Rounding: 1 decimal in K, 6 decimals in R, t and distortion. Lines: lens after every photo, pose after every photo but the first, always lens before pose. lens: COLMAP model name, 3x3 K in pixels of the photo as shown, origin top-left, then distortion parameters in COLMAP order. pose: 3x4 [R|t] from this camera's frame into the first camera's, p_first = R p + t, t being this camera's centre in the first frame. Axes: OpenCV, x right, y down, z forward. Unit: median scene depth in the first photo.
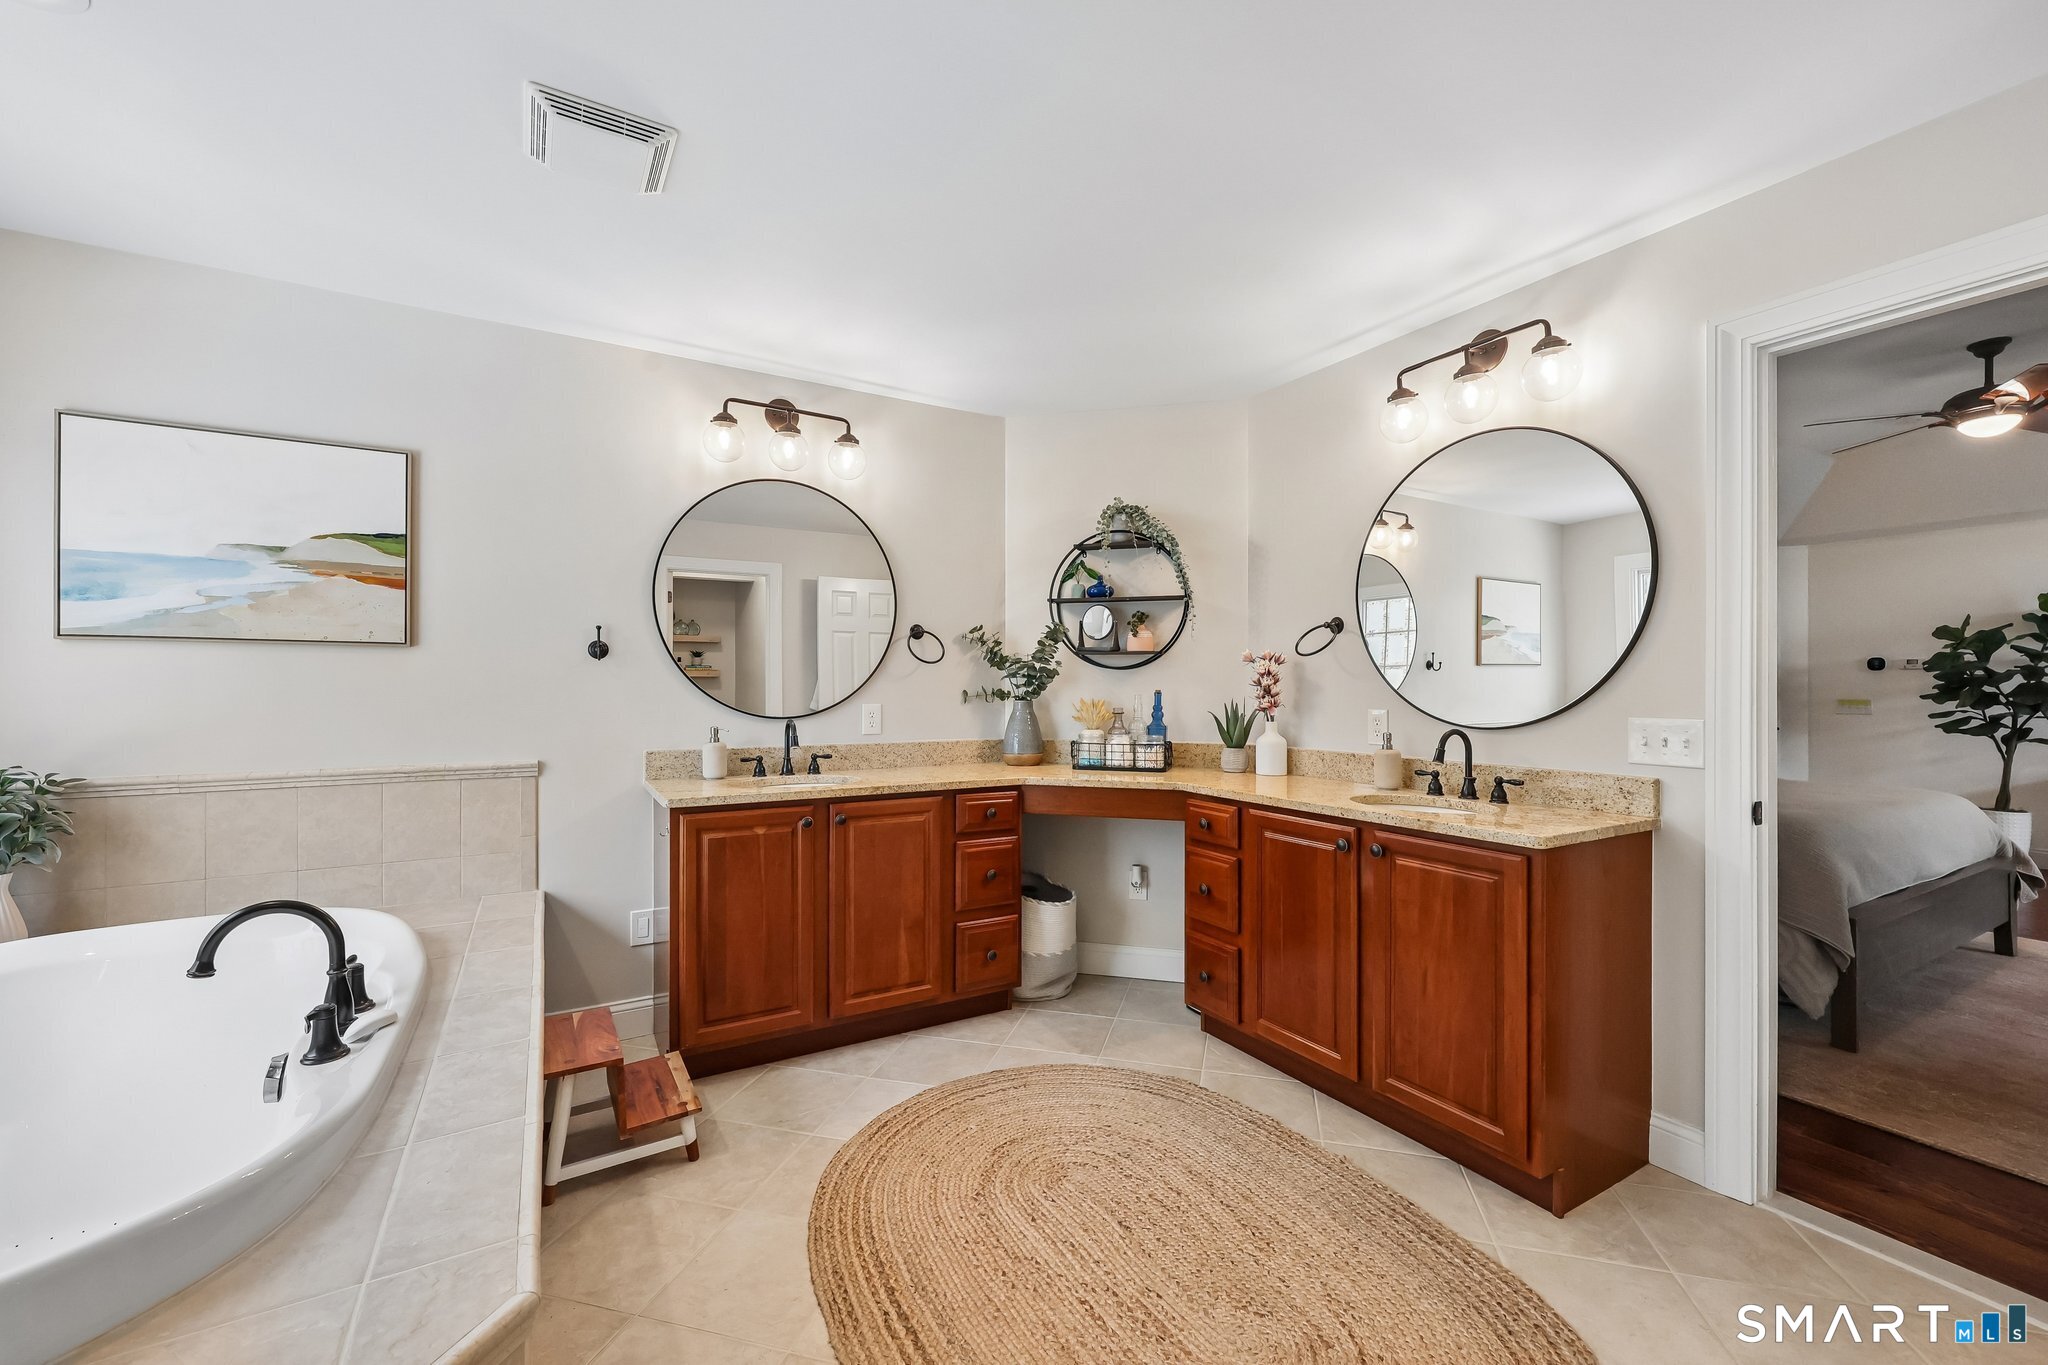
lens RADIAL K [[854.5, 0, 1030.3], [0, 854.5, 683.2], [0, 0, 1]] dist [-0.003652, -0.000247]
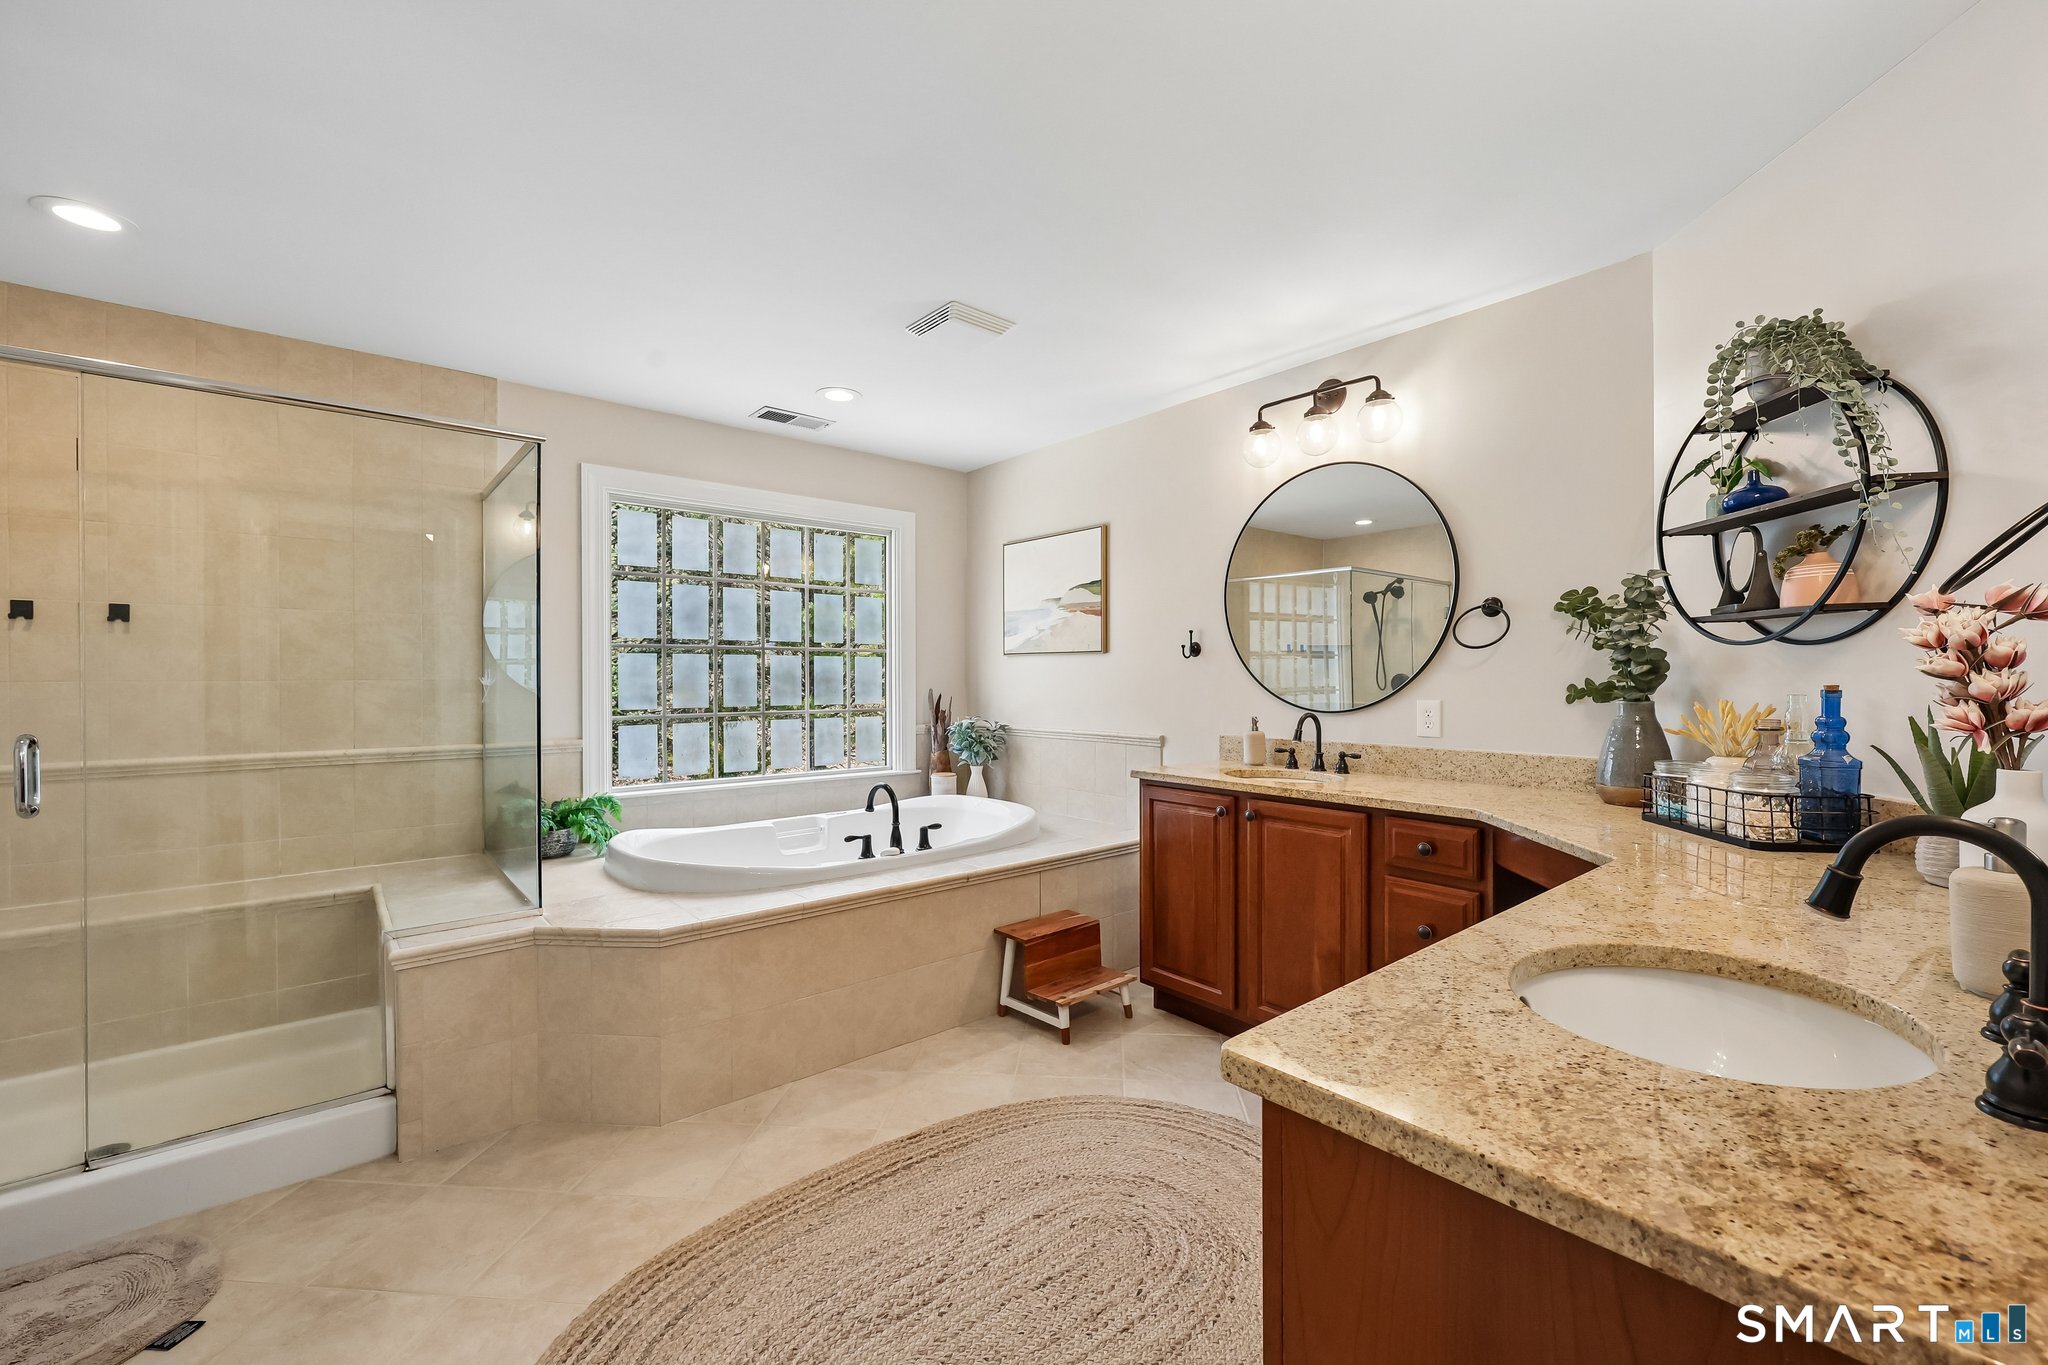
lens RADIAL K [[854.5, 0, 1028.4], [0, 854.5, 682.5], [0, 0, 1]] dist [-0.003652, -0.000247]
pose [[0.134083, 0.001992, -0.990968, 0.724111], [0.002671, 0.999994, 0.002372, 0.005119], [0.990966, -0.002965, 0.134077, 0.632437]]
